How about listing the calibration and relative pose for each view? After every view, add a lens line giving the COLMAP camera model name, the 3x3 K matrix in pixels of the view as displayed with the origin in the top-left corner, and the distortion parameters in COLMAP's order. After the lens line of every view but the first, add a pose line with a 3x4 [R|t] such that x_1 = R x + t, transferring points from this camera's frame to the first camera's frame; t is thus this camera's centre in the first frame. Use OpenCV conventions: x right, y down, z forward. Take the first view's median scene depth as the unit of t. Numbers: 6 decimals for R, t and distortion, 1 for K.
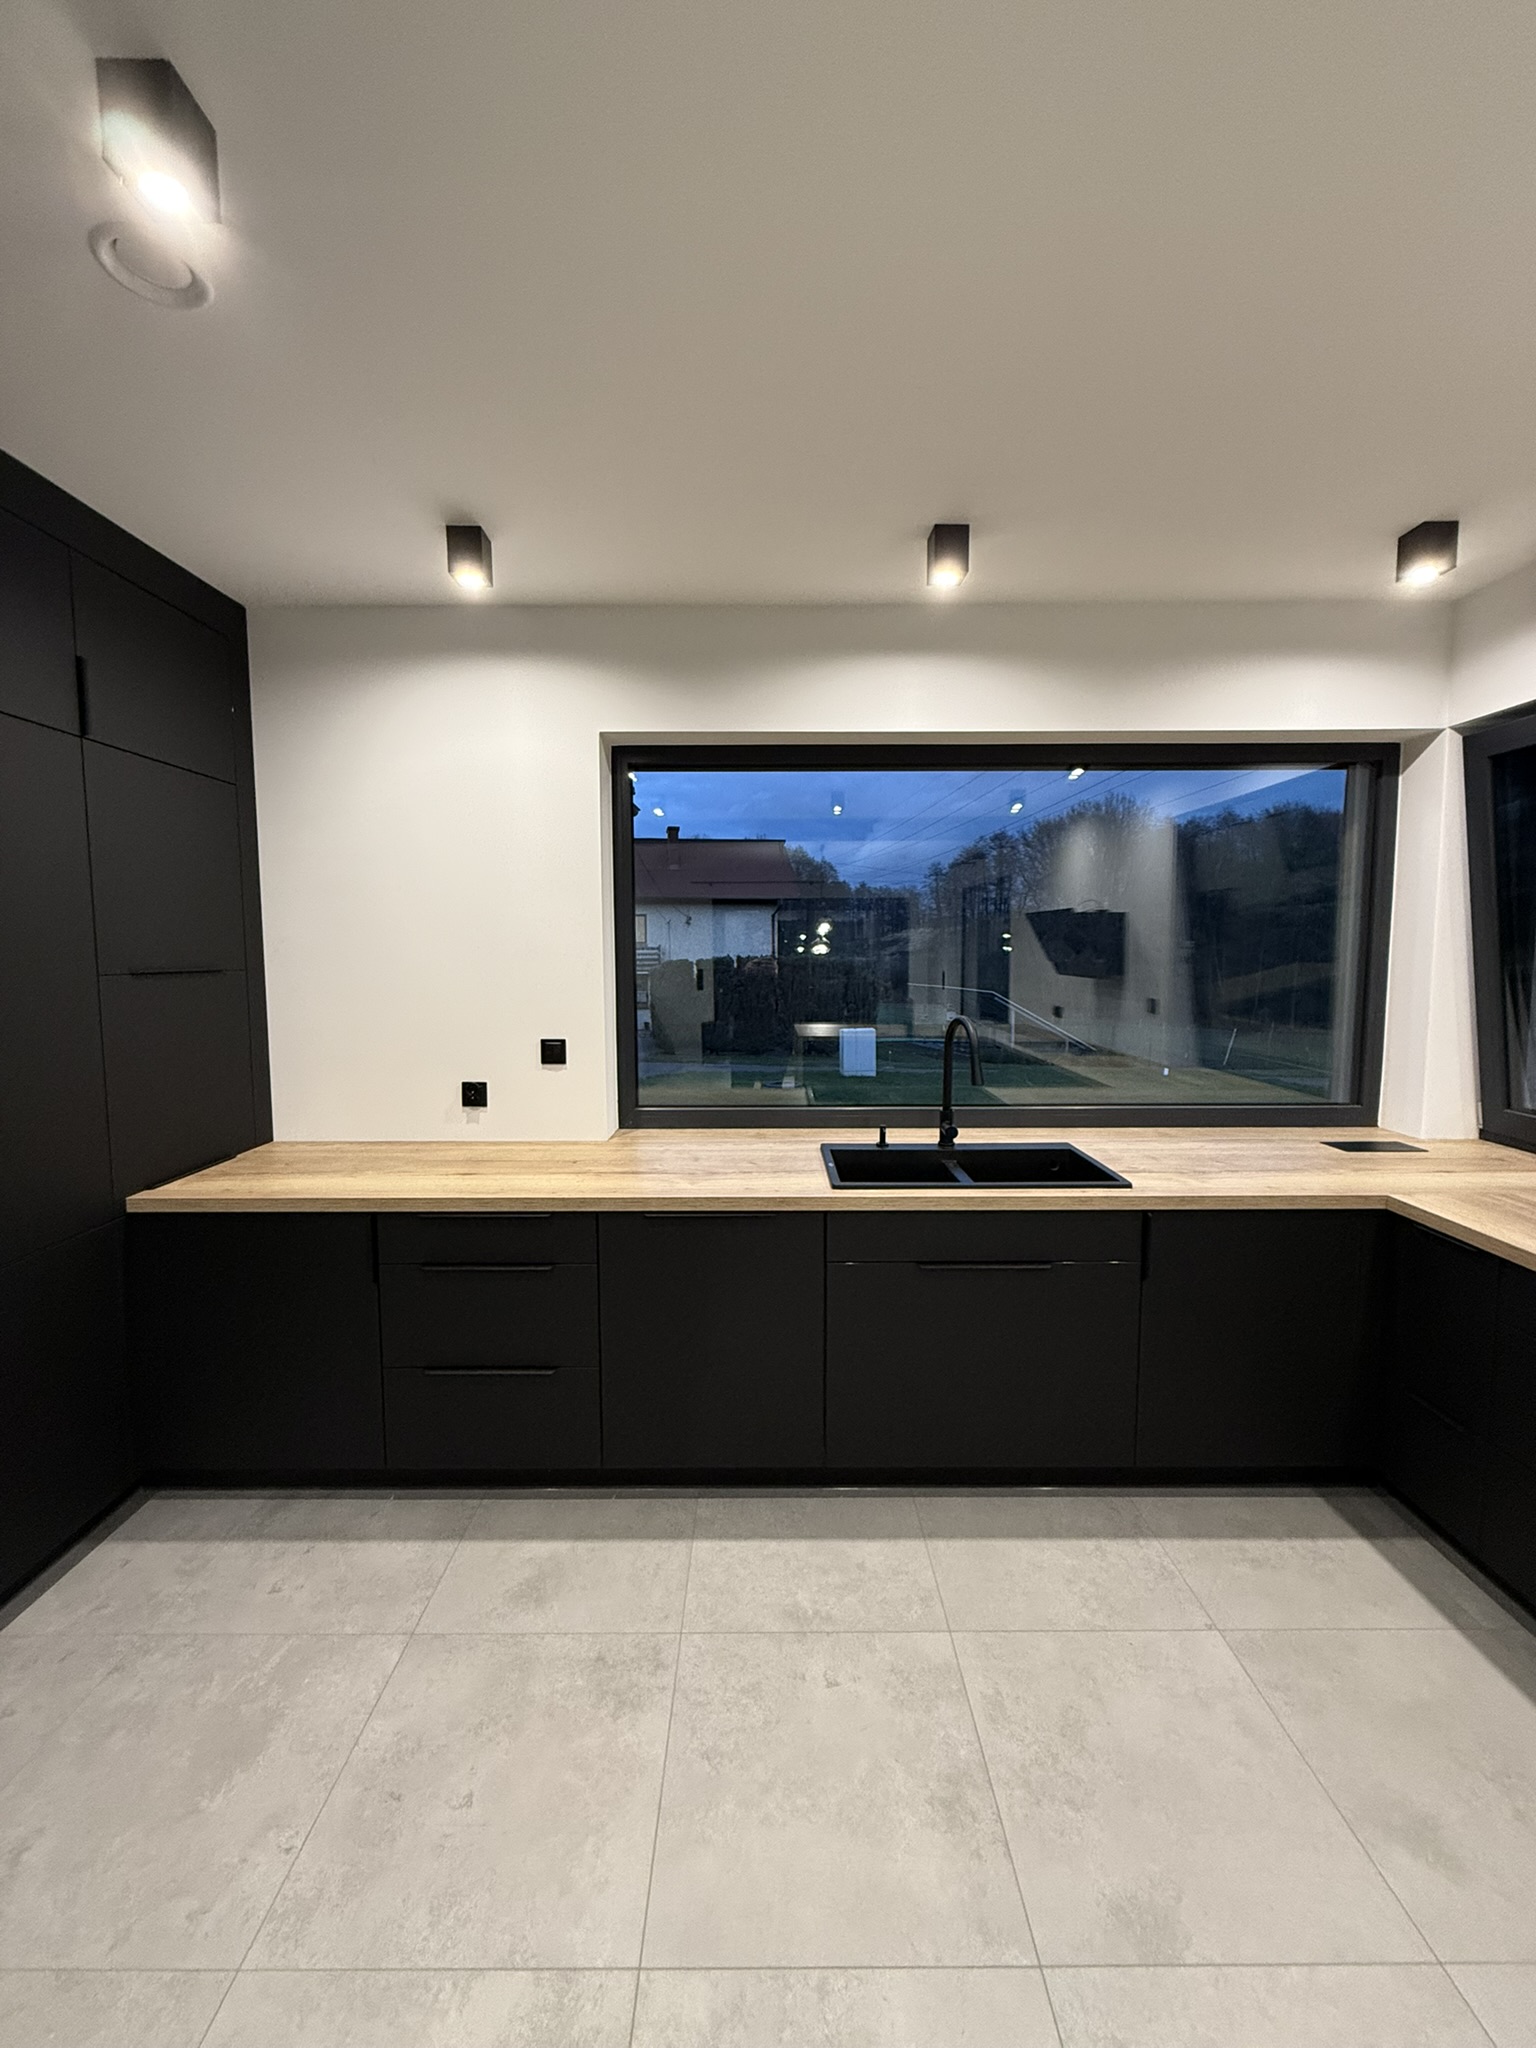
lens RADIAL K [[812.0, 0, 767.3], [0, 812.0, 1017.4], [0, 0, 1]] dist [-0.000420, -0.000213]
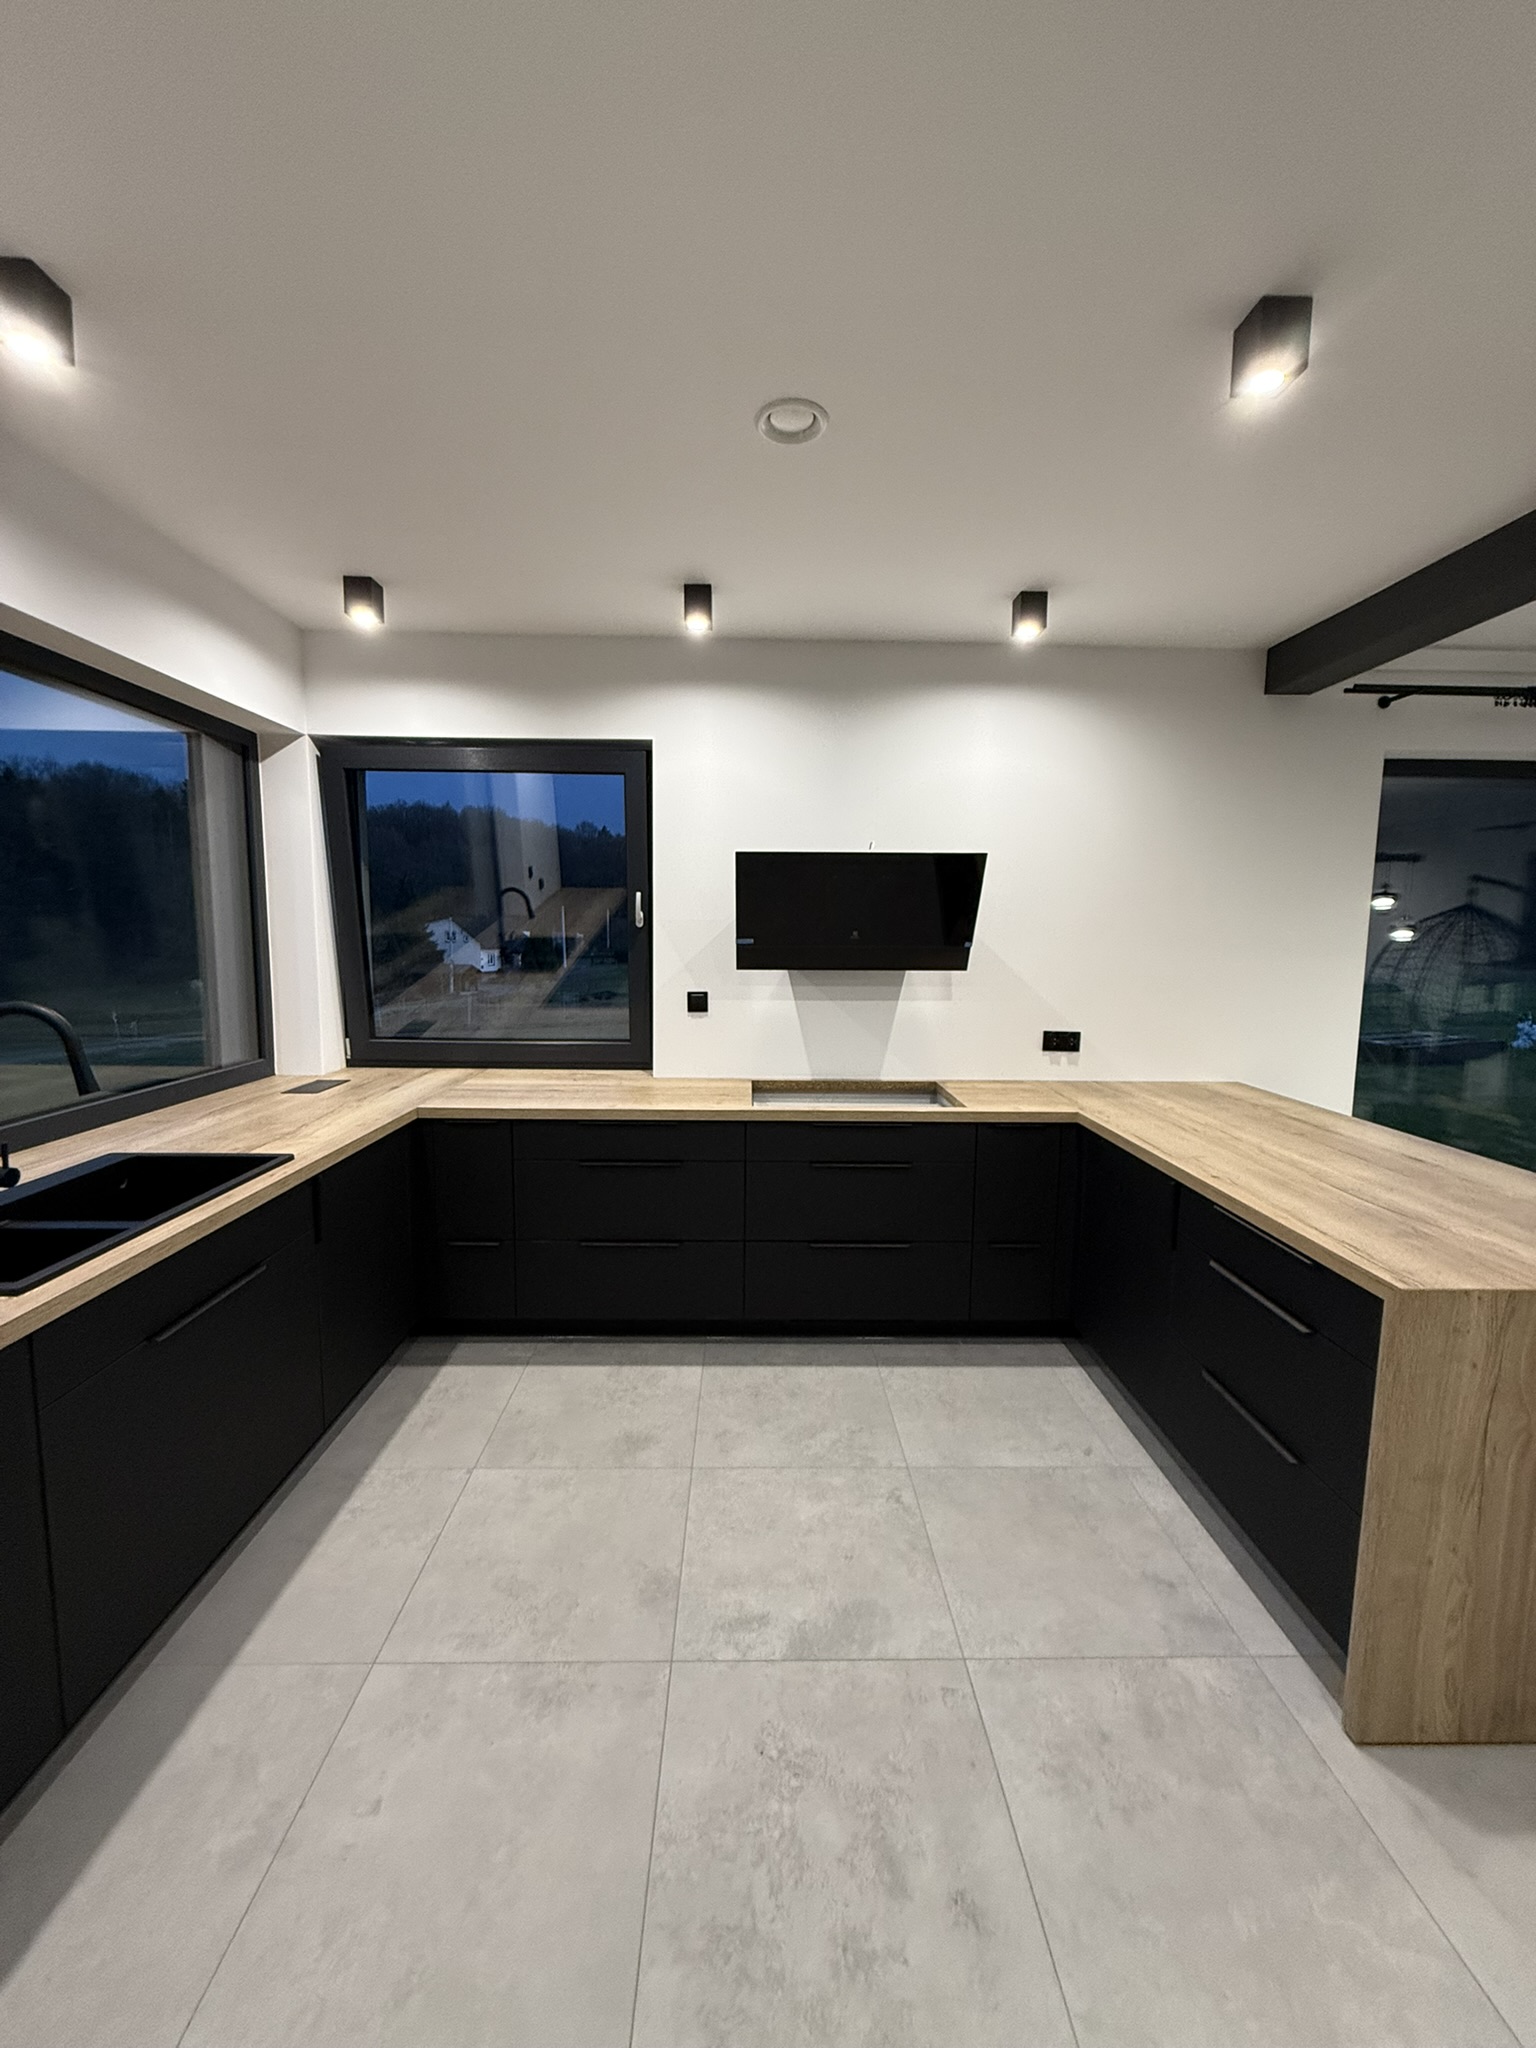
lens RADIAL K [[812.0, 0, 767.3], [0, 812.0, 1017.4], [0, 0, 1]] dist [-0.000420, -0.000213]
pose [[-0.020321, -0.100405, 0.994739, -0.522904], [0.068897, 0.992439, 0.101580, -0.017122], [-0.997417, 0.070598, -0.013250, 0.446803]]
